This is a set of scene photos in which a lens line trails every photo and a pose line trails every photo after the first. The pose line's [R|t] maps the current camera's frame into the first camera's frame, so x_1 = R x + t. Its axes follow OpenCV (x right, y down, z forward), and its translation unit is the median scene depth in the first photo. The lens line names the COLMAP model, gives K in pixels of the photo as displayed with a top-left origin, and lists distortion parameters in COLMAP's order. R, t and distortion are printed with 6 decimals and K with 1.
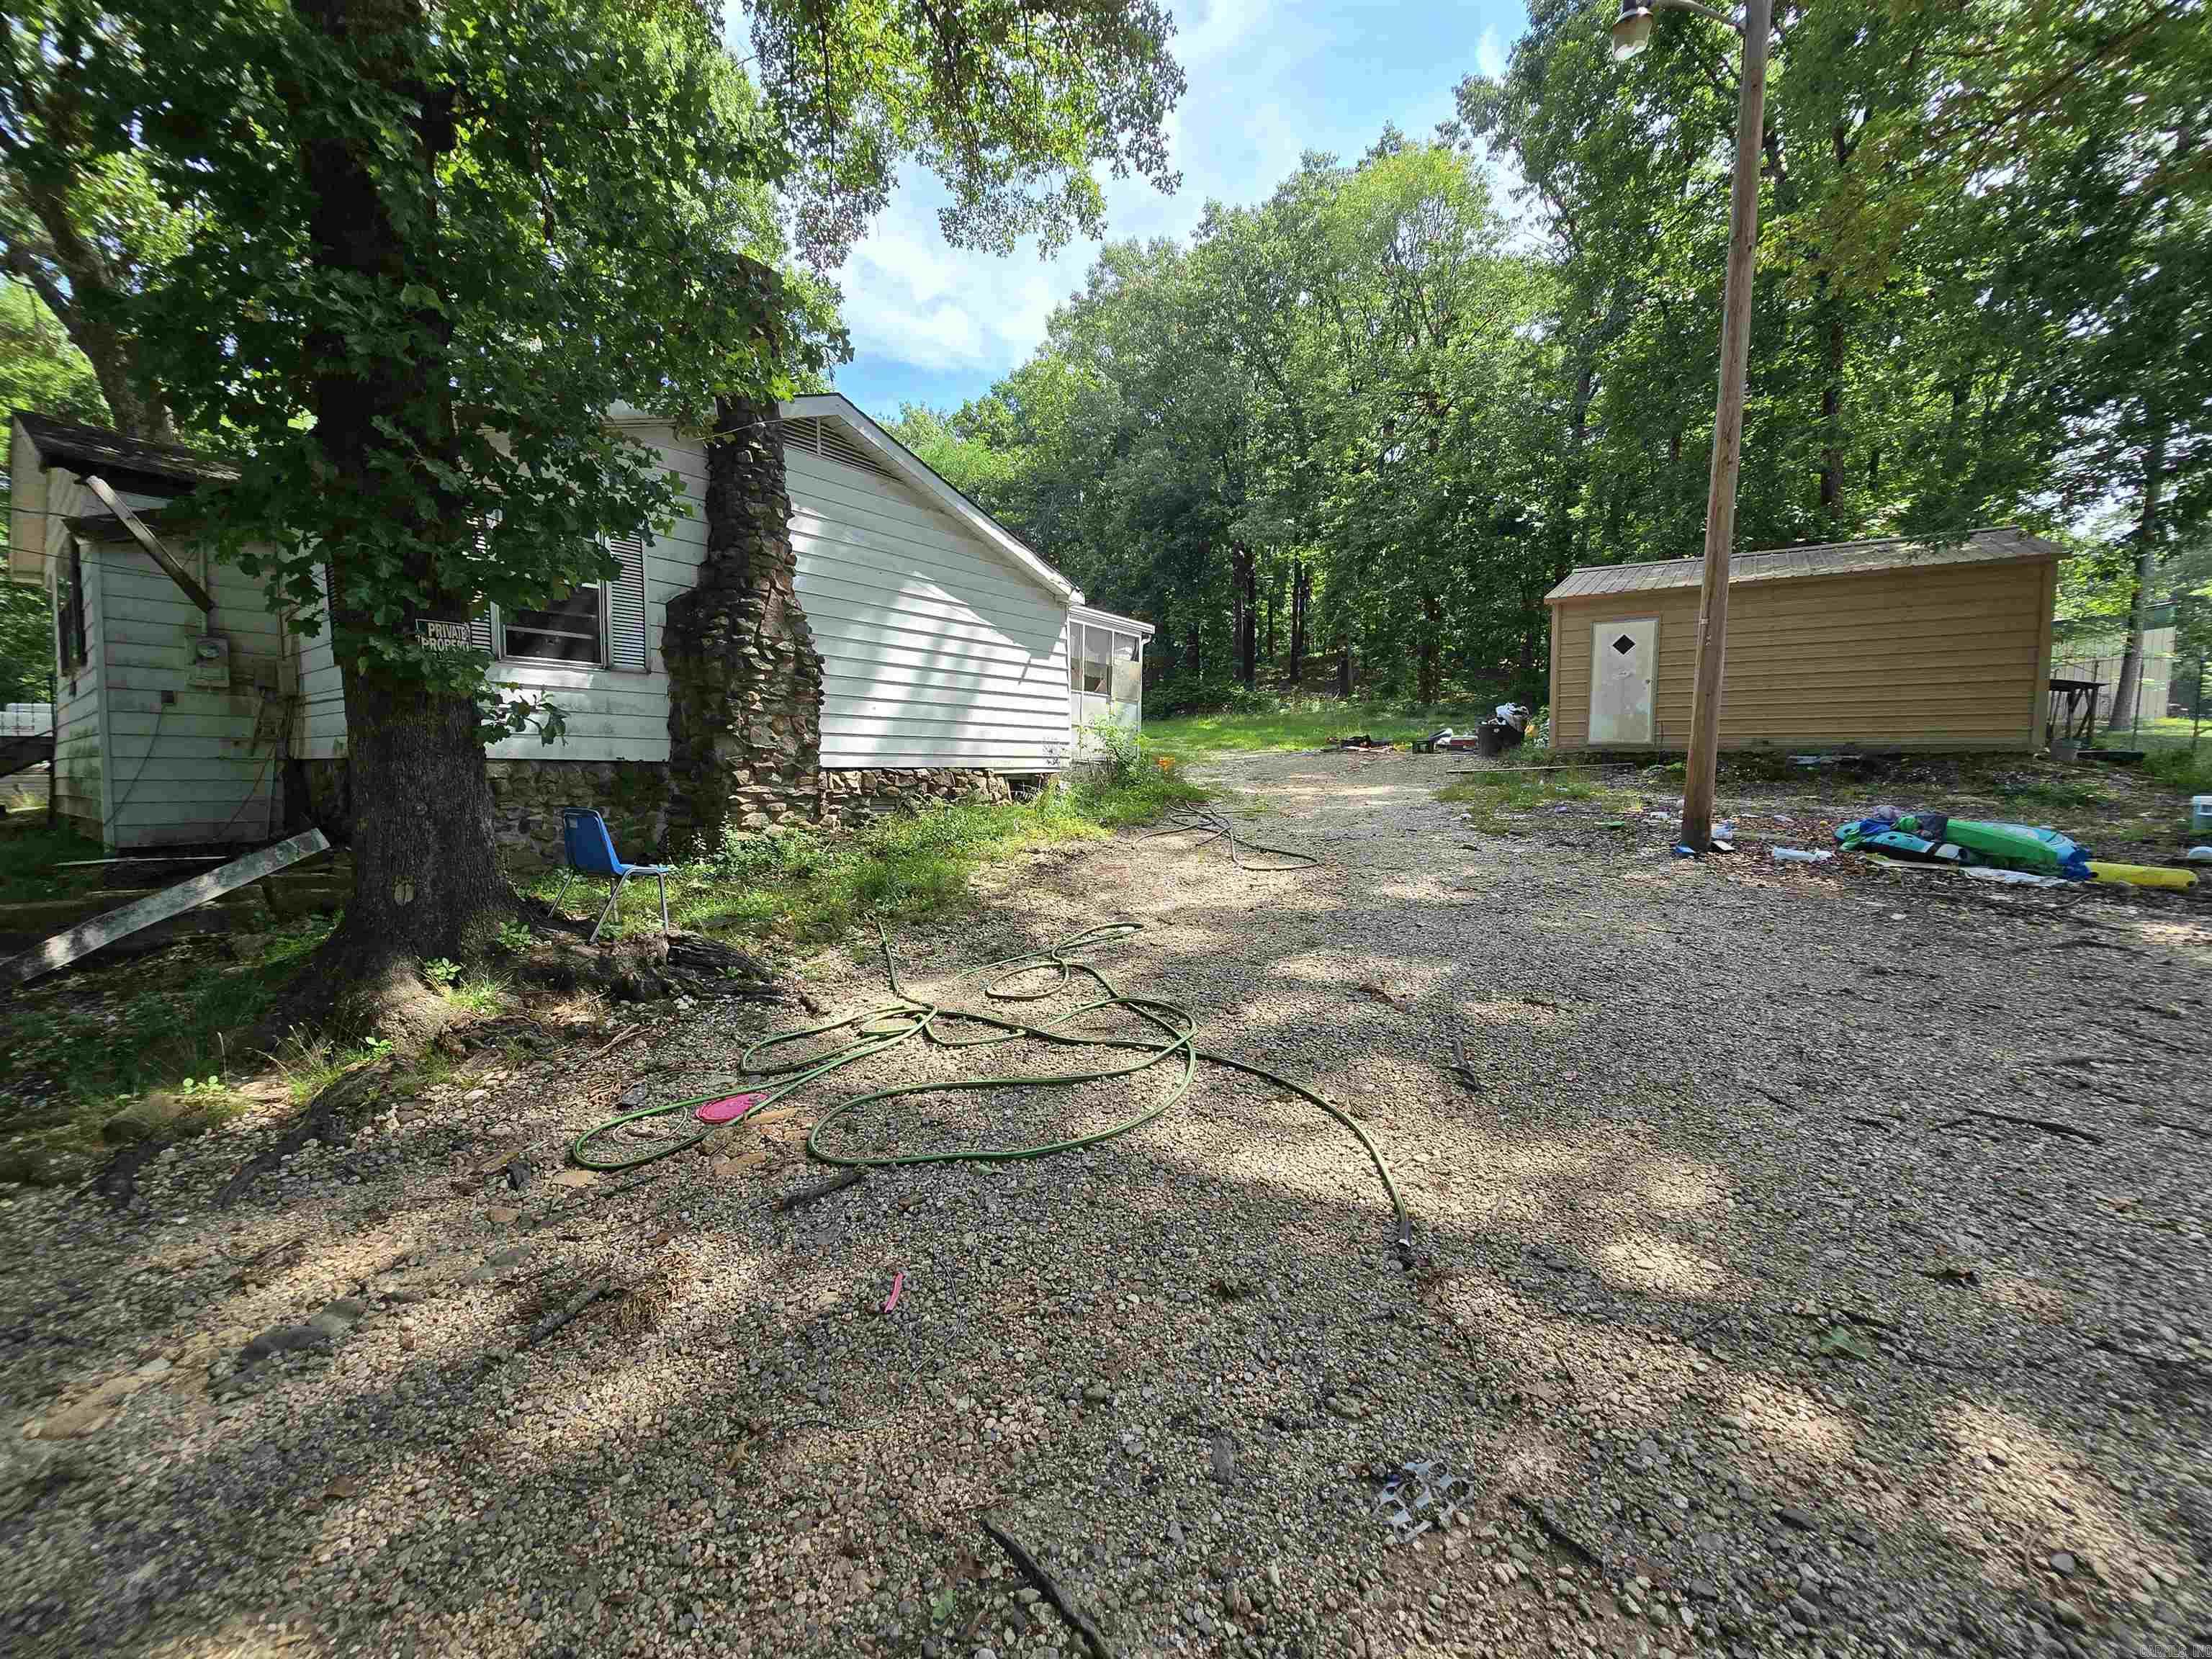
lens RADIAL K [[891.3, 0, 1106.0], [0, 891.3, 827.9], [0, 0, 1]] dist [0.003079, 0.000225]
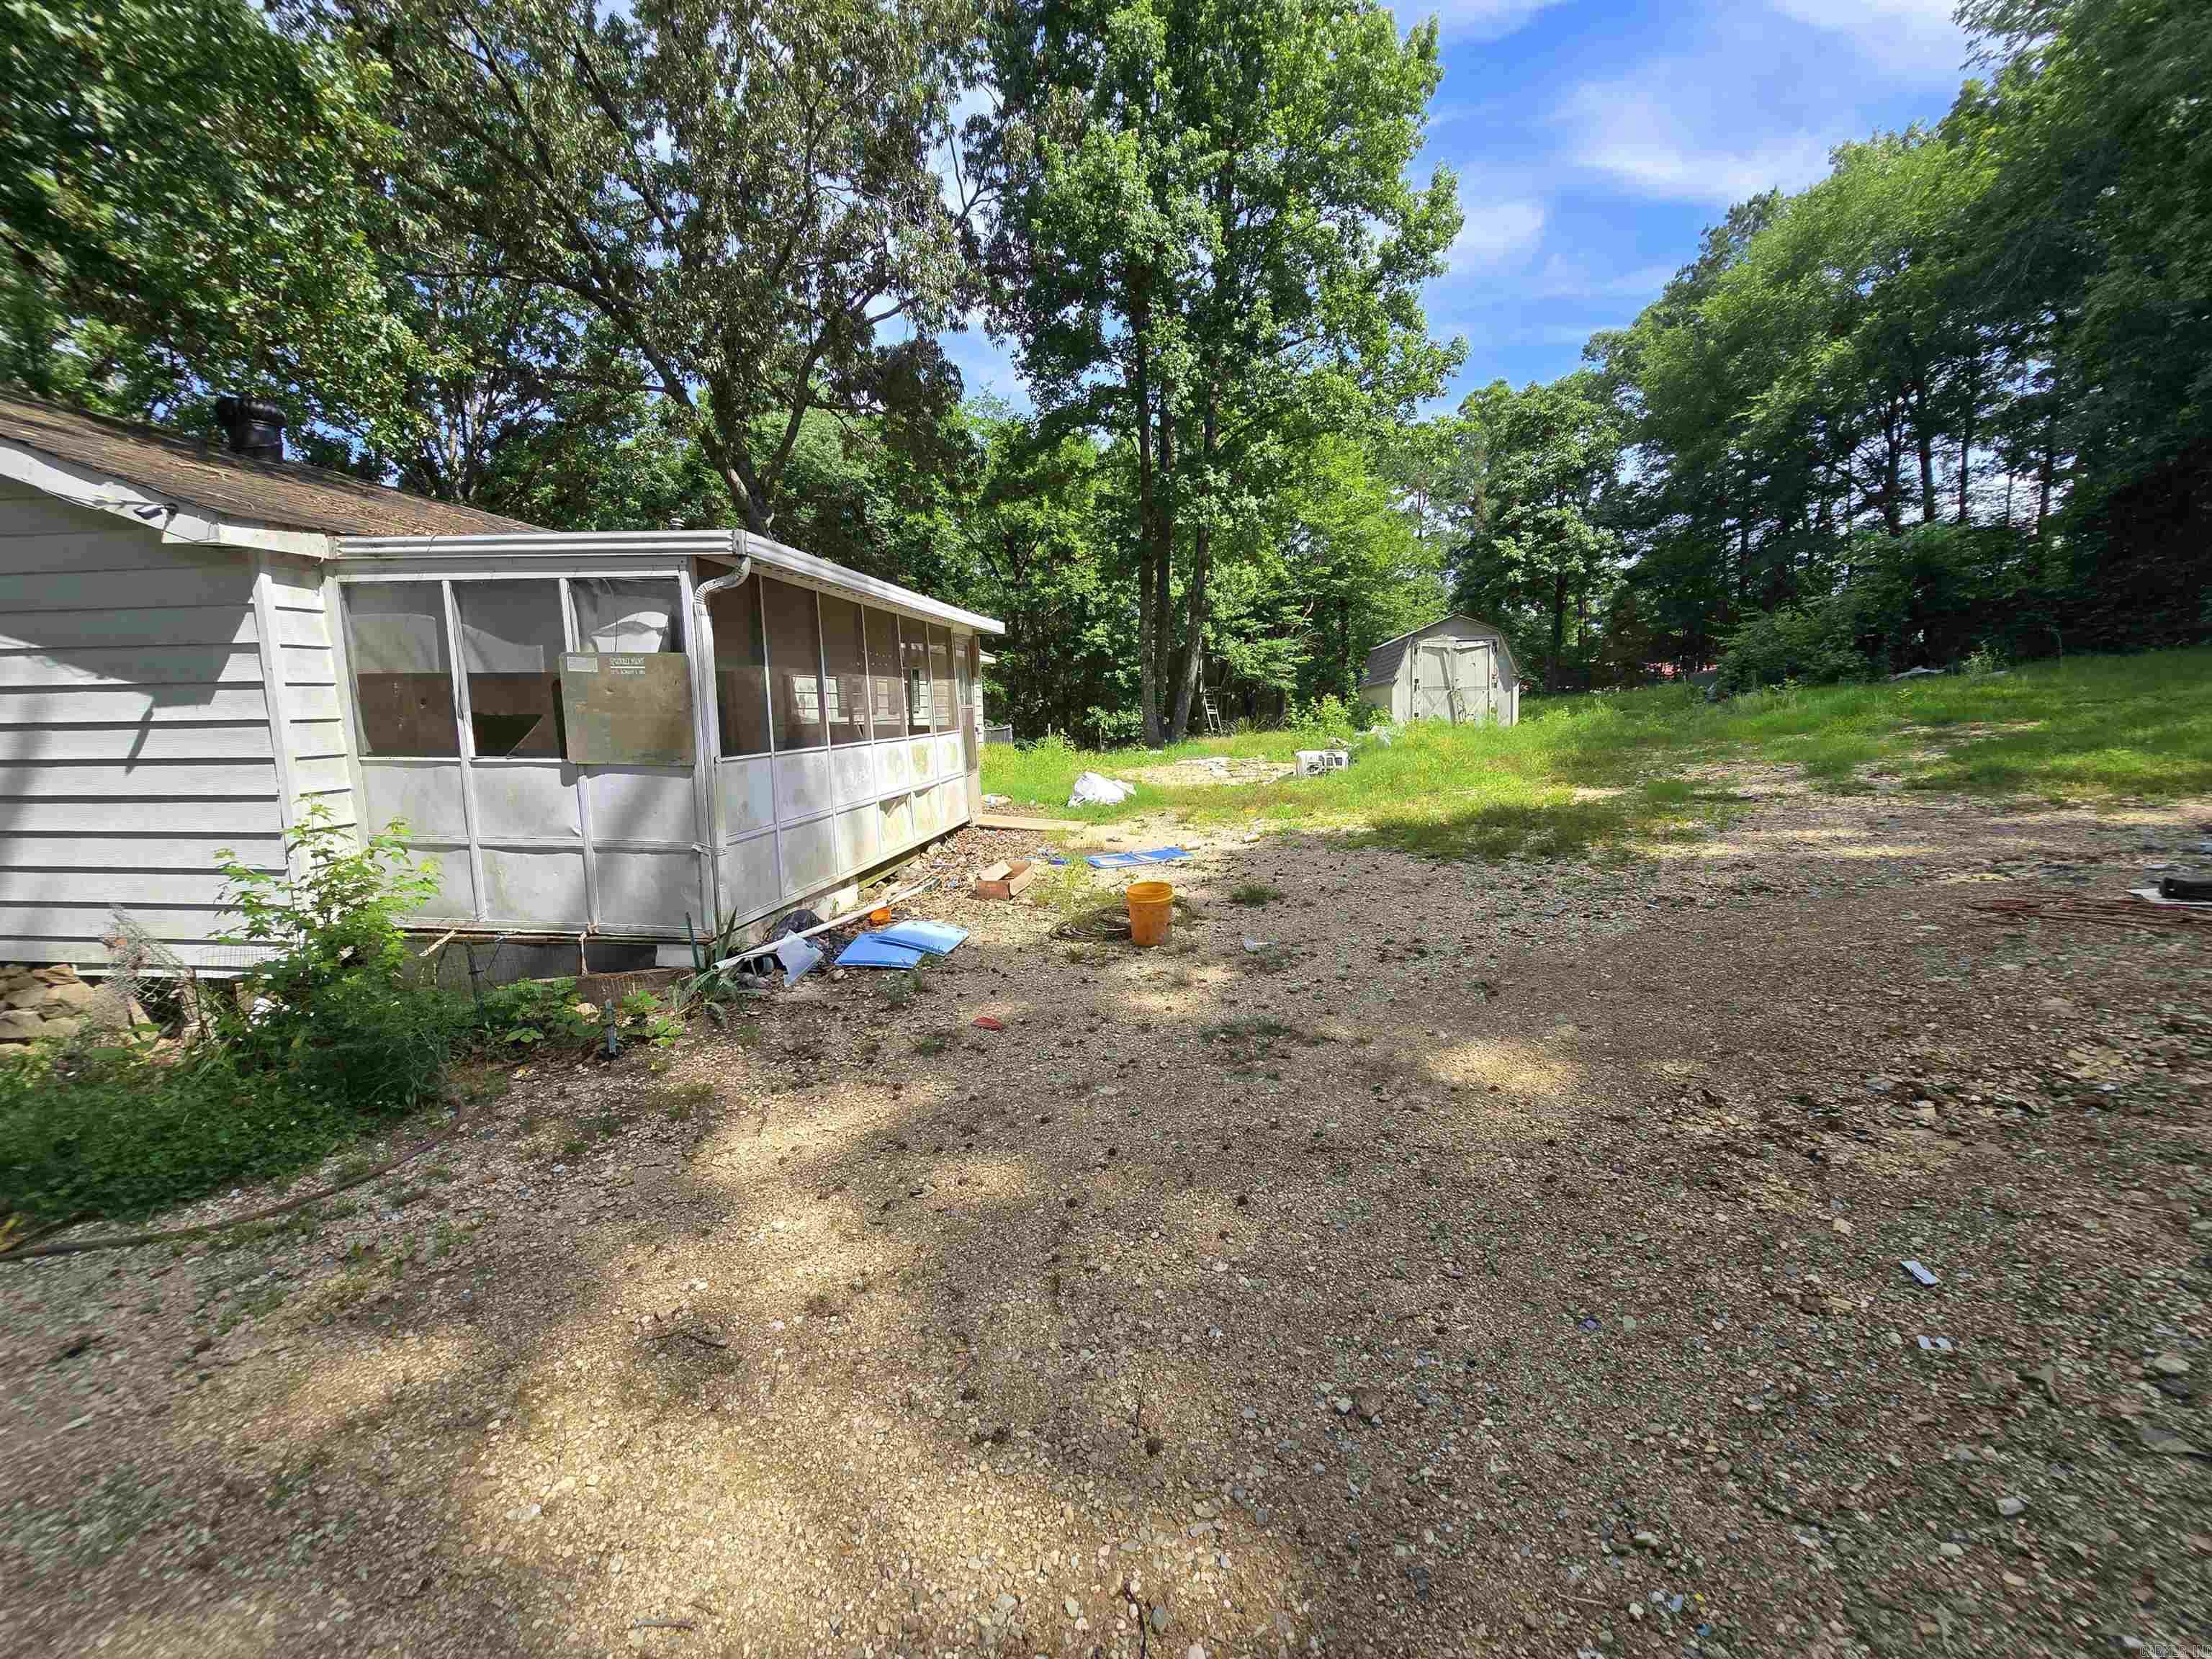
lens RADIAL K [[891.3, 0, 1107.0], [0, 891.3, 831.0], [0, 0, 1]] dist [0.003079, 0.000225]
pose [[0.518189, 0.102858, -0.849058, 0.501558], [-0.041035, 0.994589, 0.095443, -0.192629], [0.854281, -0.014616, 0.519606, 1.168856]]
